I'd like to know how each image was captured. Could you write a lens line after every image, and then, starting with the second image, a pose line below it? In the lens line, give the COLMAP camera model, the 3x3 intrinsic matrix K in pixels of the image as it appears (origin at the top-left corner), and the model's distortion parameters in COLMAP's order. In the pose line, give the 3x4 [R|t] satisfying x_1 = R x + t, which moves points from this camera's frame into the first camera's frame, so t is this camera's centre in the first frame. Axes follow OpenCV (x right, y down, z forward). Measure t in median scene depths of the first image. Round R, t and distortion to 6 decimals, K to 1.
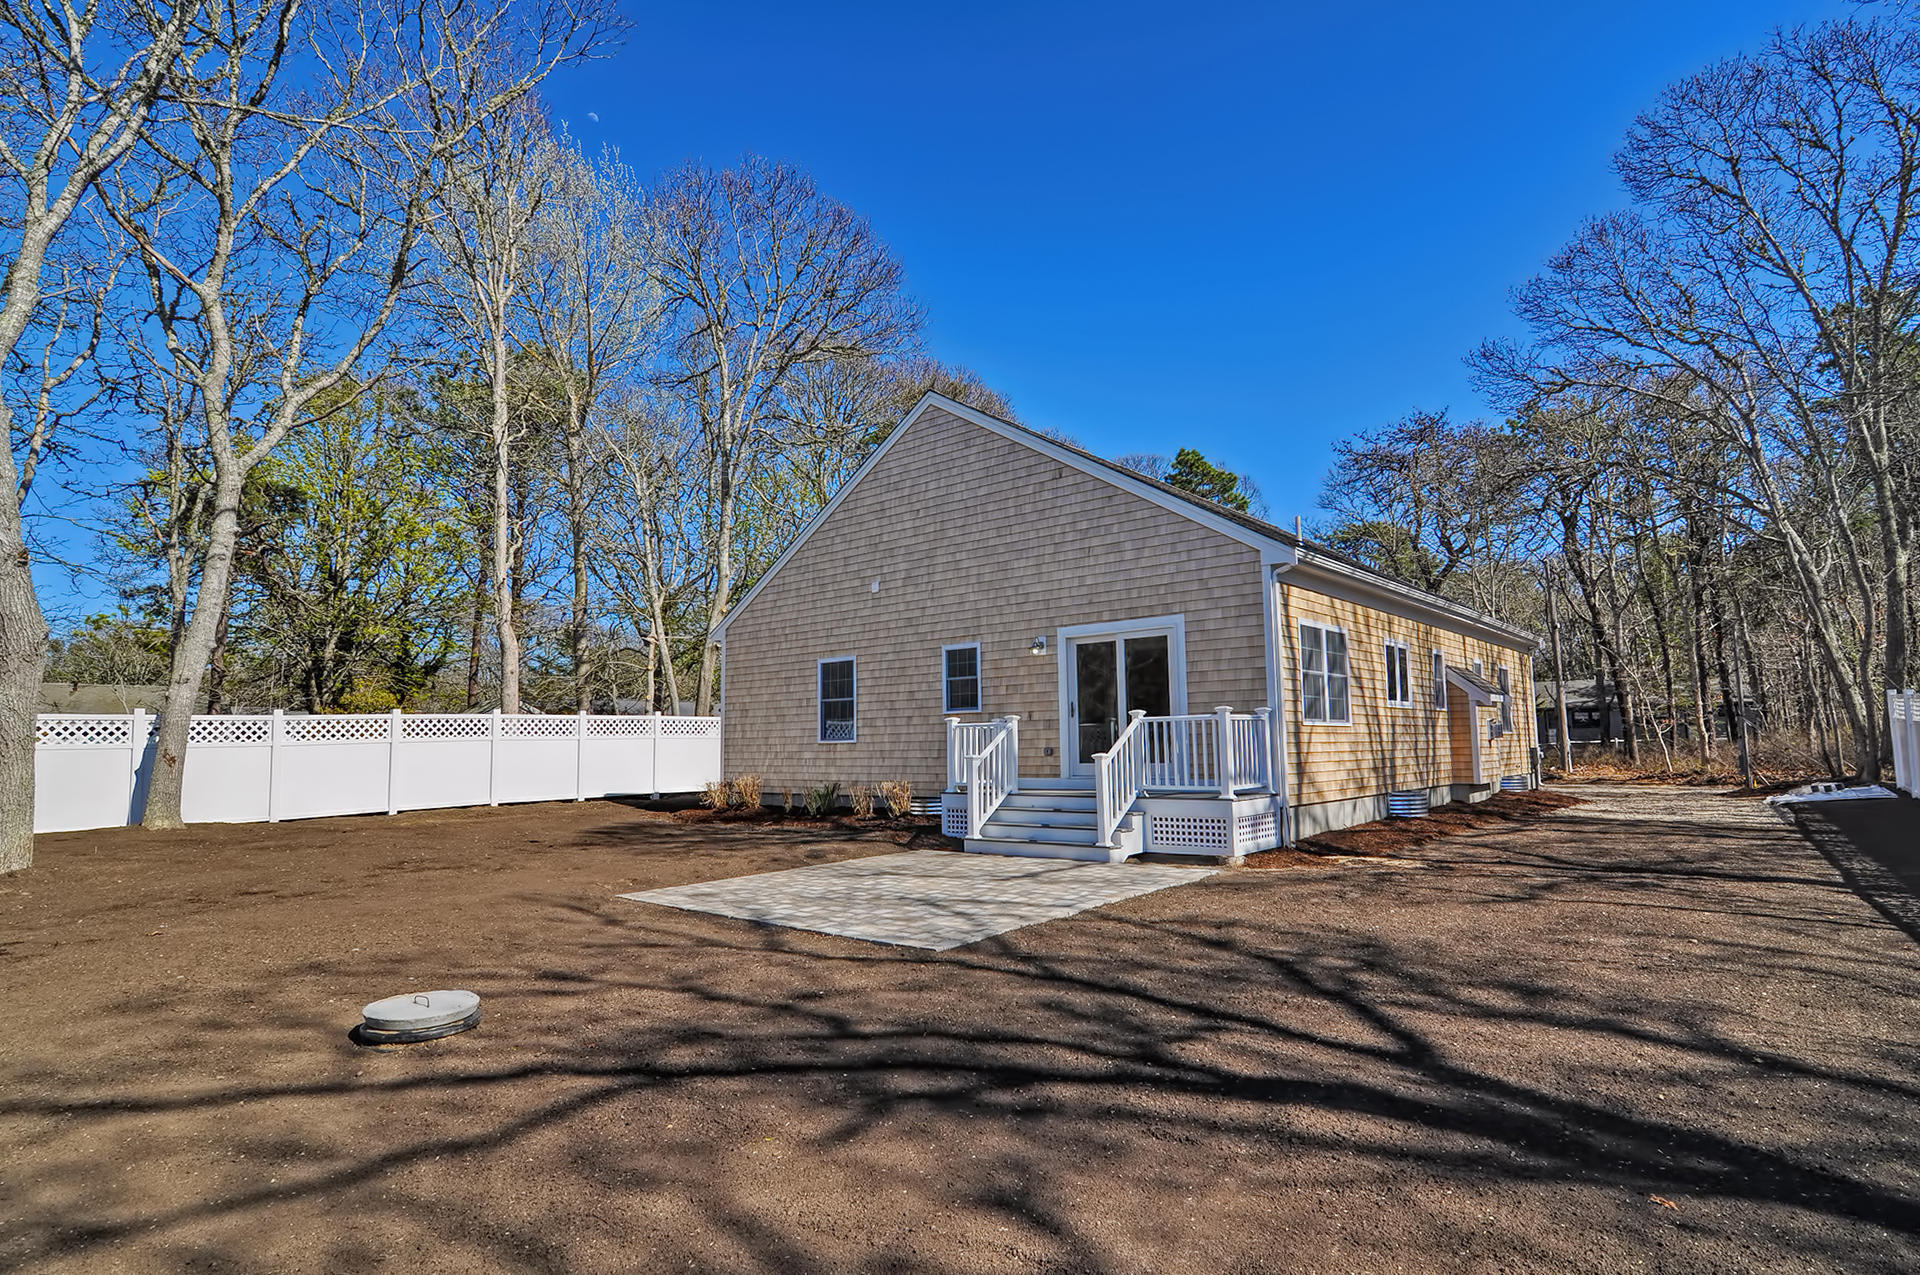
lens RADIAL K [[981.7, 0, 989.5], [0, 981.7, 636.8], [0, 0, 1]] dist [-0.014187, -0.002065]
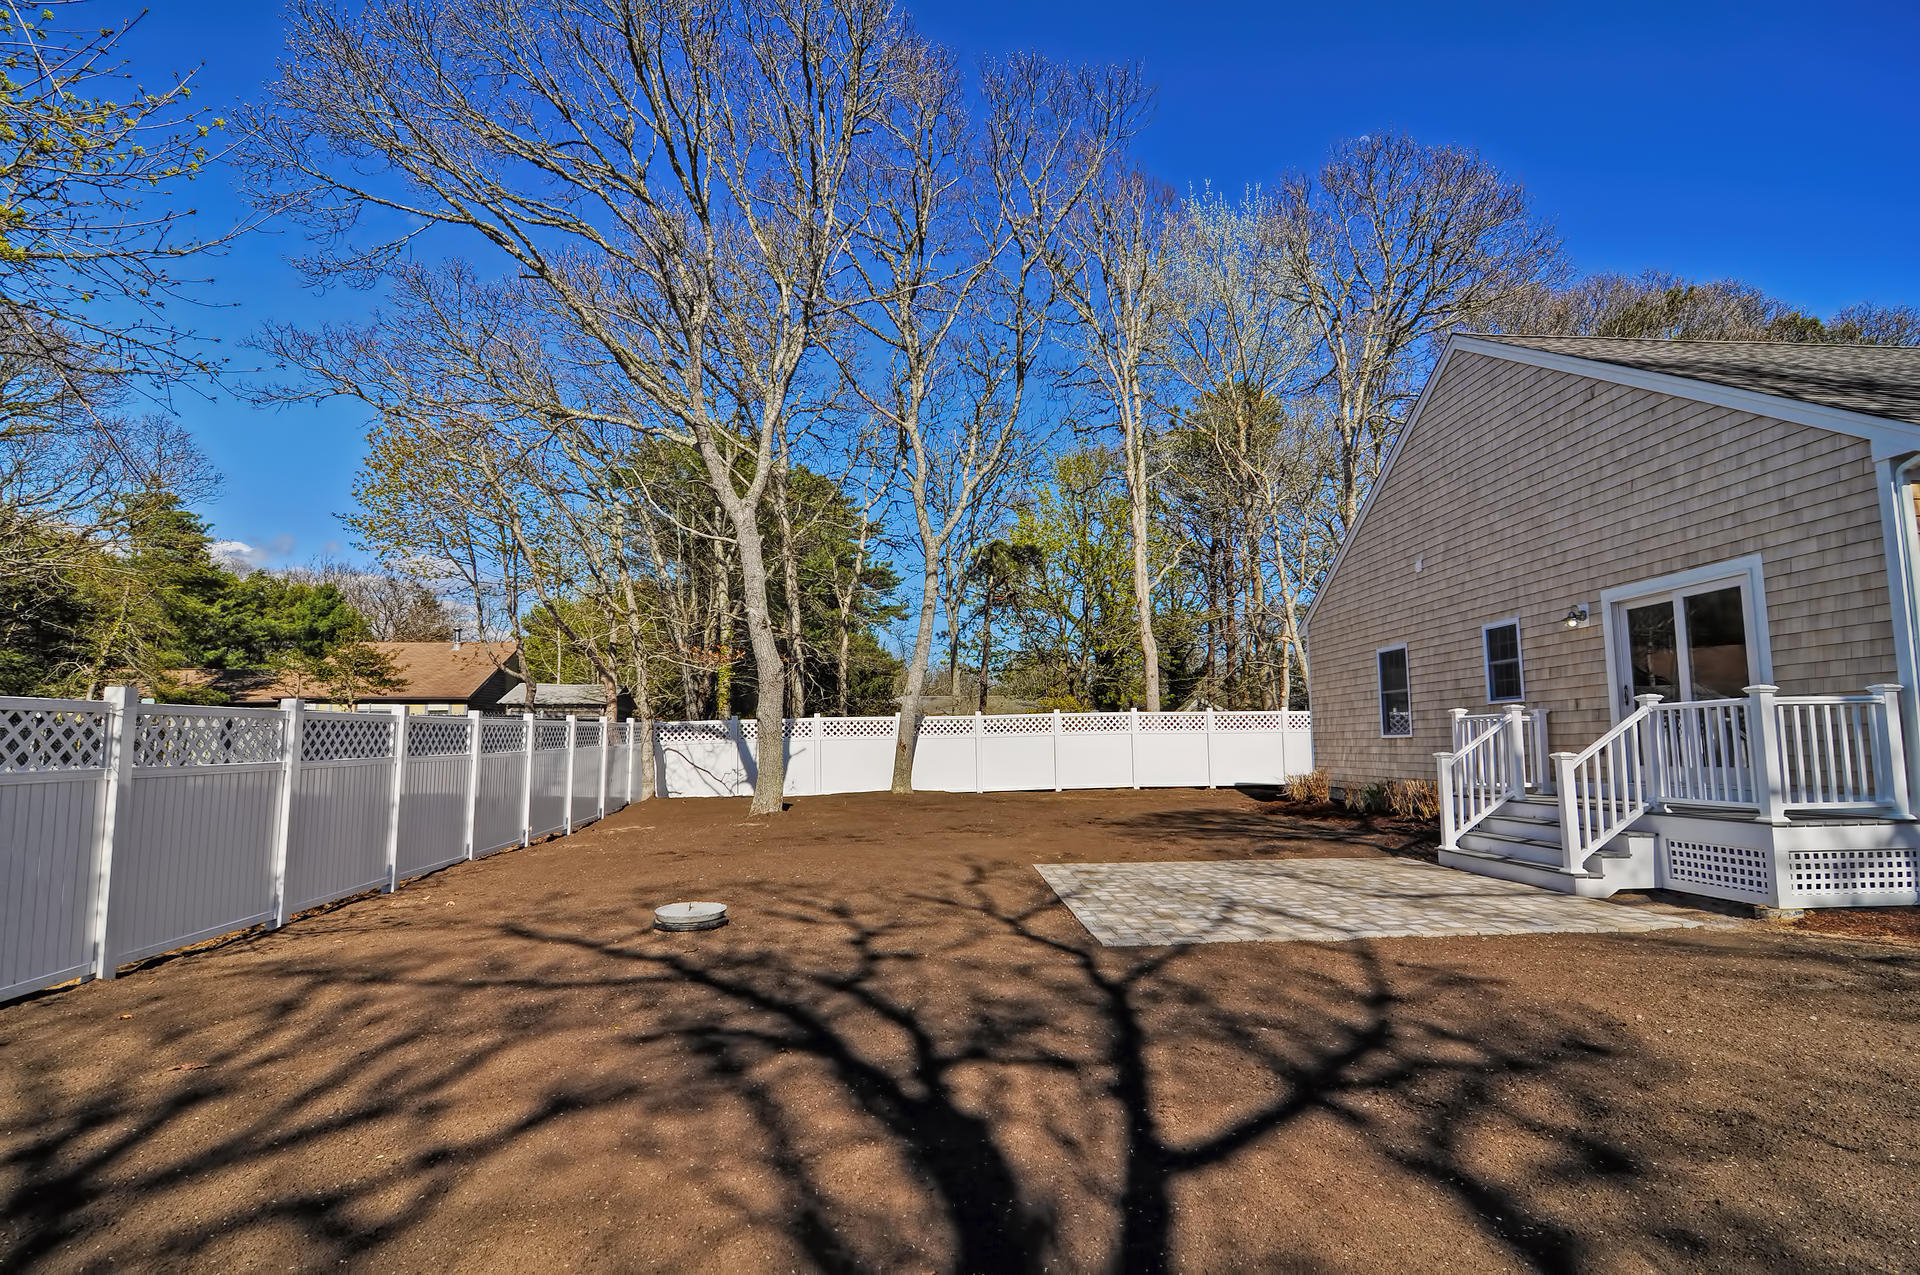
lens RADIAL K [[924.3, 0, 957.5], [0, 924.3, 644.1], [0, 0, 1]] dist [-0.006179, -0.007627]
pose [[0.660963, -0.070886, -0.747063, 0.284297], [0.076867, 0.996687, -0.026565, 0.013725], [0.746471, -0.039866, 0.664222, 0.138023]]
